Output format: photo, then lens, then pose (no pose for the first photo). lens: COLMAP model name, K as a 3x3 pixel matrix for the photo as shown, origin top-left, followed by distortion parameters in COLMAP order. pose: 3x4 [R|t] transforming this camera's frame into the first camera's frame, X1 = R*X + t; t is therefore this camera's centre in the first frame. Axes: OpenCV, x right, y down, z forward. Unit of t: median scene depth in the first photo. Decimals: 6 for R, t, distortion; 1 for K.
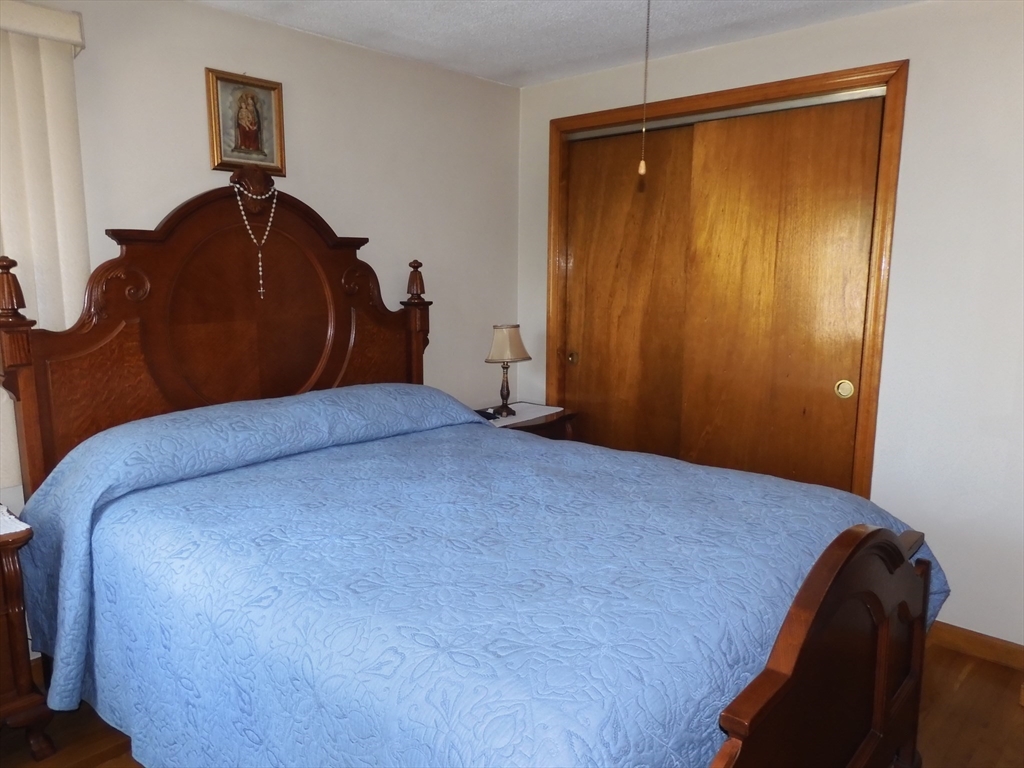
lens RADIAL K [[743.4, 0, 517.0], [0, 743.4, 384.9], [0, 0, 1]] dist [0.006942, -0.004544]
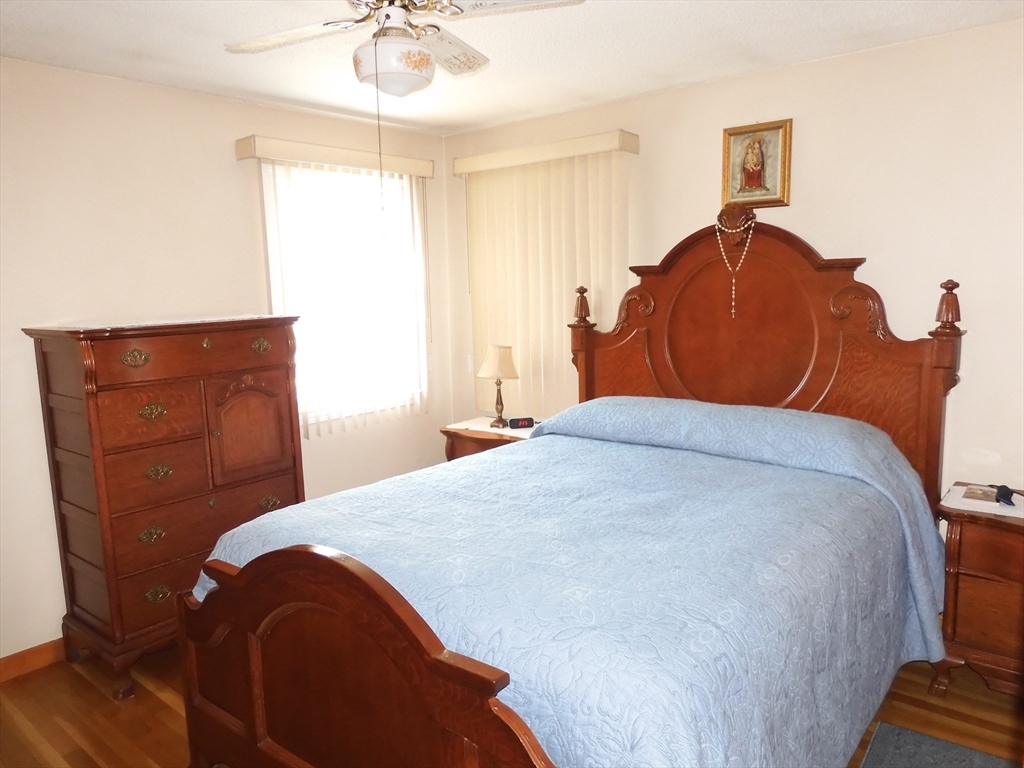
lens RADIAL K [[743.4, 0, 517.0], [0, 743.4, 384.9], [0, 0, 1]] dist [0.006942, -0.004544]
pose [[0.048586, 0.123168, -0.991196, 0.792833], [-0.145089, 0.982712, 0.115002, -0.099521], [0.988225, 0.138224, 0.065617, 0.614536]]
